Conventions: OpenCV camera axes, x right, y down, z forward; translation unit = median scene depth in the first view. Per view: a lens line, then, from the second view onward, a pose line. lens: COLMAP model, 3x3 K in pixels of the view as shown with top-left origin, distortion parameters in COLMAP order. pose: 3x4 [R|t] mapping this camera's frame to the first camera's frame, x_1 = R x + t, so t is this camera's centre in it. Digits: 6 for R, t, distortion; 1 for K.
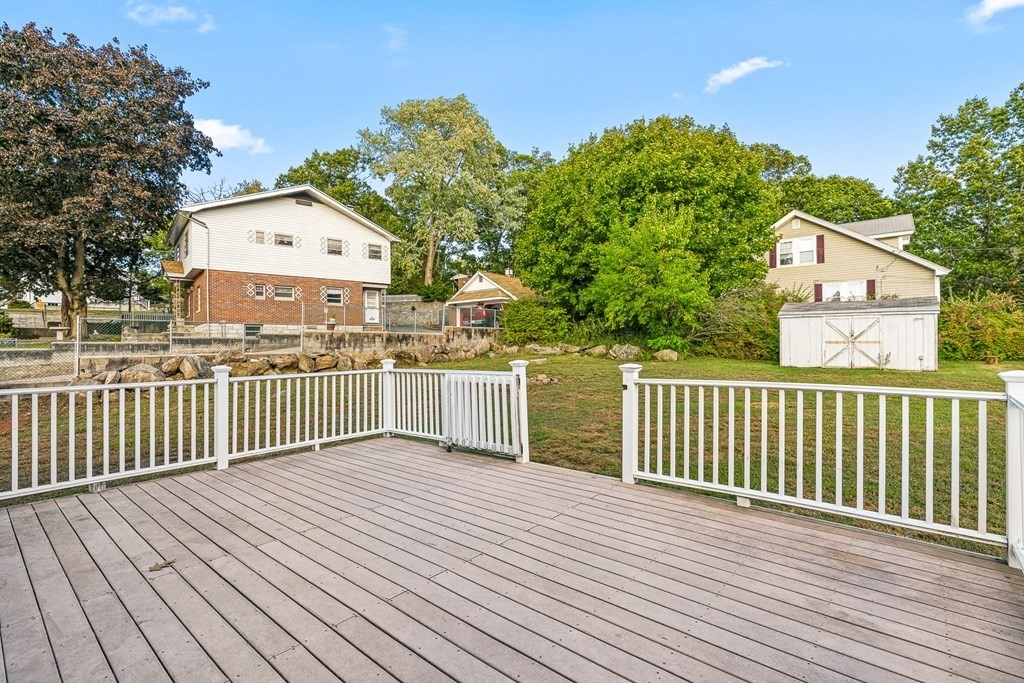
lens RADIAL K [[458.1, 0, 507.0], [0, 458.1, 347.8], [0, 0, 1]] dist [0.003562, -0.000489]
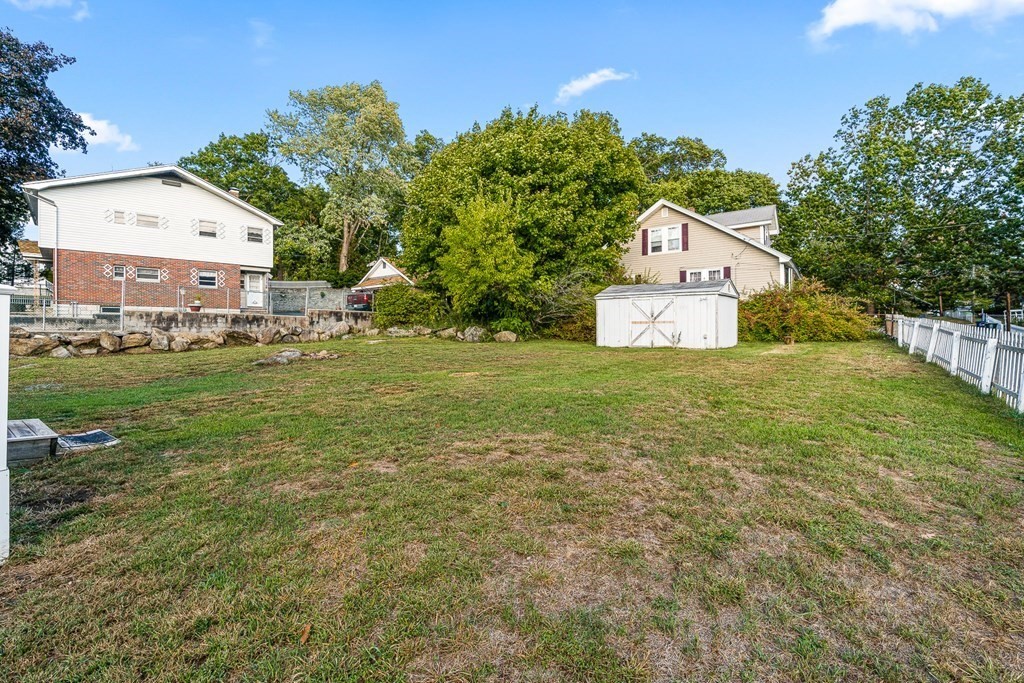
lens RADIAL K [[458.1, 0, 513.0], [0, 458.1, 341.6], [0, 0, 1]] dist [0.003562, -0.000489]
pose [[0.999215, 0.003679, 0.039435, 0.249653], [-0.003725, 0.999992, 0.001098, 0.019815], [-0.039430, -0.001244, 0.999222, -0.014922]]
